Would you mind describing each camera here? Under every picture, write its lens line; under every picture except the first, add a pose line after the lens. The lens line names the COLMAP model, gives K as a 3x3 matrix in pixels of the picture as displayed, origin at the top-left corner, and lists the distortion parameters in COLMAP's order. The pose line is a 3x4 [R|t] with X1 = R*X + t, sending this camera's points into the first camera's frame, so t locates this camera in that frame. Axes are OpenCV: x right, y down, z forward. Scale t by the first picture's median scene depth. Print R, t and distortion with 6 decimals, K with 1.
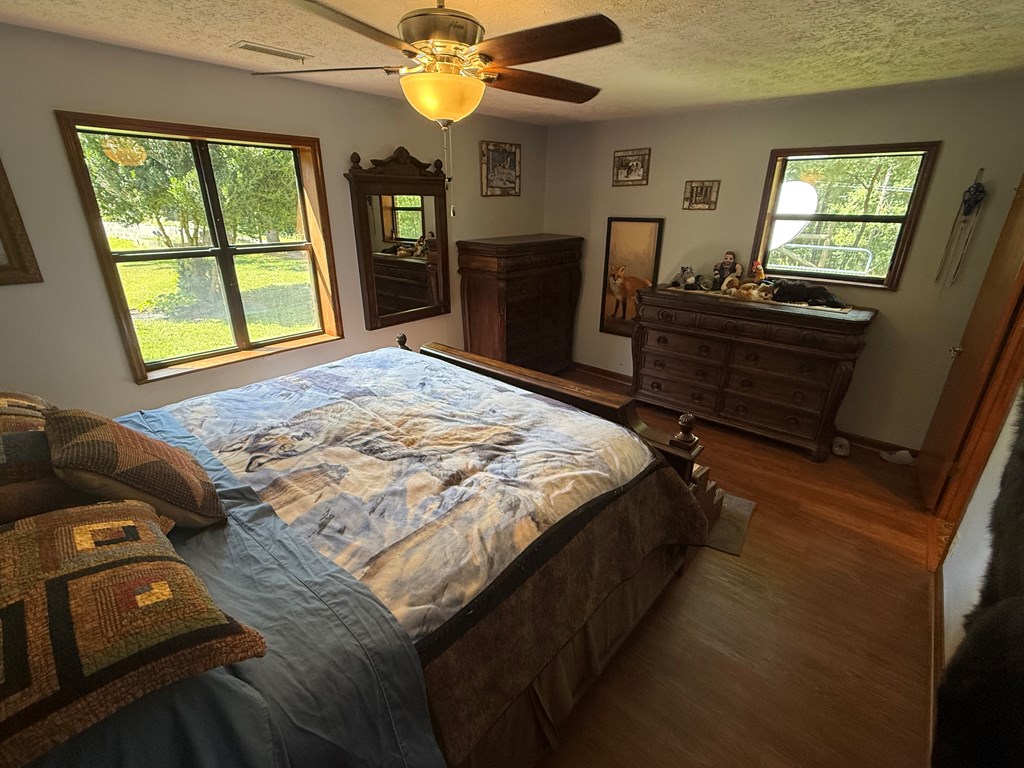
lens RADIAL K [[466.6, 0, 512.0], [0, 466.6, 384.0], [0, 0, 1]] dist [0.000116, -0.000245]
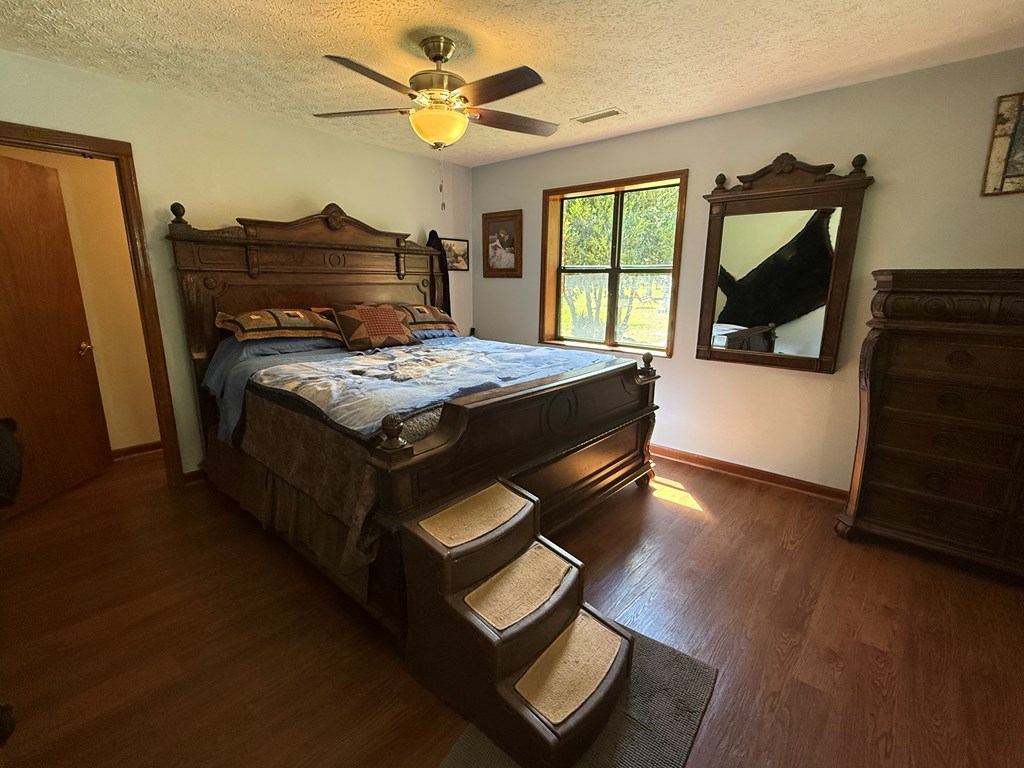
lens RADIAL K [[466.6, 0, 512.0], [0, 466.6, 384.0], [0, 0, 1]] dist [0.000116, -0.000245]
pose [[-0.002452, 0.216404, -0.976301, 0.742932], [-0.367423, 0.907820, 0.202148, -0.143708], [0.930051, 0.359211, 0.077286, 0.715723]]
